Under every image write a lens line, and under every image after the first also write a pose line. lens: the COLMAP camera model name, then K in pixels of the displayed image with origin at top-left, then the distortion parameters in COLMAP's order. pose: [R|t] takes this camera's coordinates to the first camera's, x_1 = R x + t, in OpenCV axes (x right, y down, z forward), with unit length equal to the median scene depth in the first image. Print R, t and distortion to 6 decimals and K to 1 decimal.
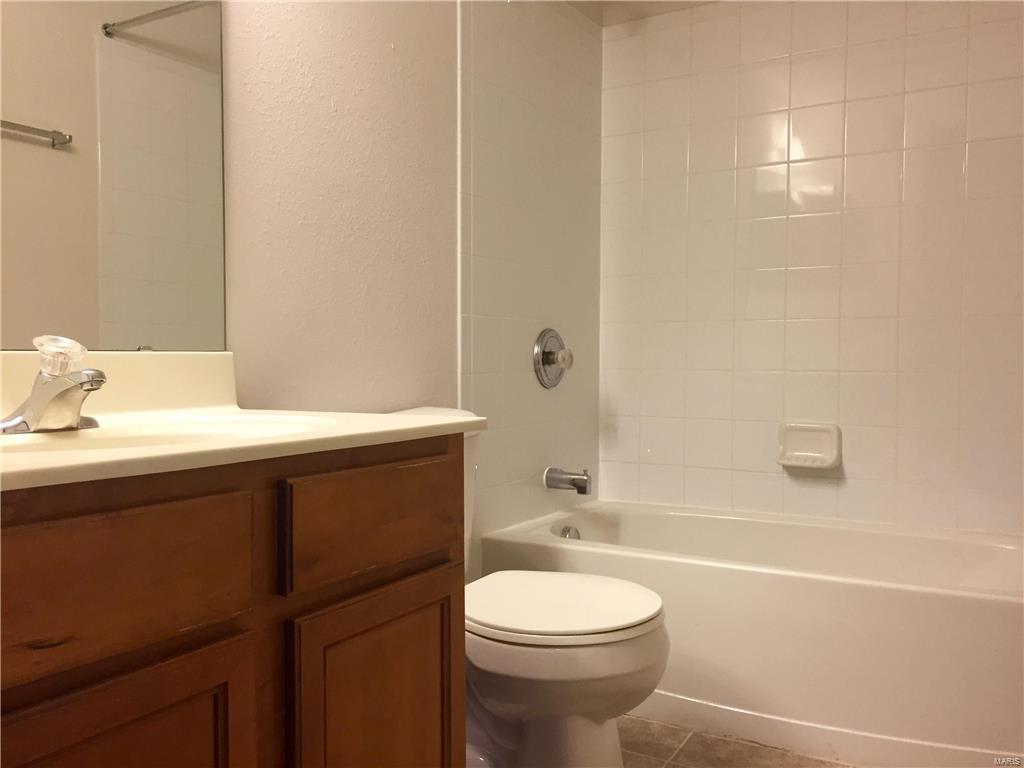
lens RADIAL K [[863.3, 0, 512.0], [0, 863.3, 384.0], [0, 0, 1]] dist [0.073896, -0.116413]
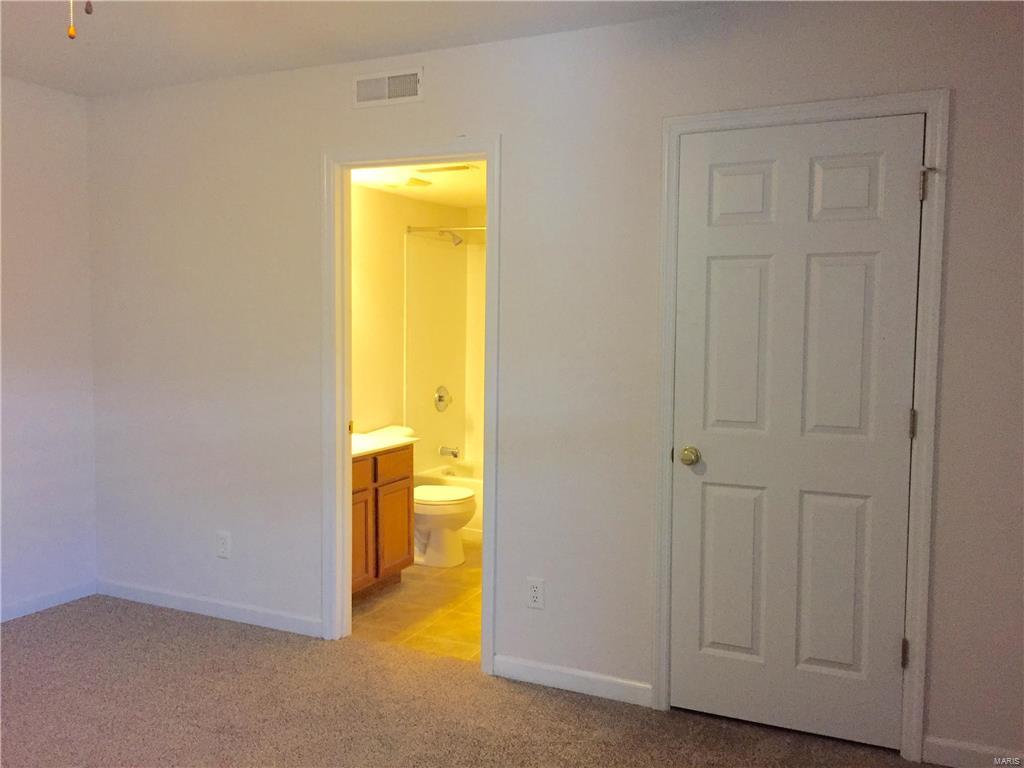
lens RADIAL K [[867.7, 0, 512.0], [0, 867.7, 384.0], [0, 0, 1]] dist [-0.321941, -0.000089]
pose [[0.995134, -0.000907, 0.098524, 0.002551], [-0.004124, 0.998698, 0.050851, -0.197988], [-0.098442, -0.051010, 0.993835, -1.376424]]
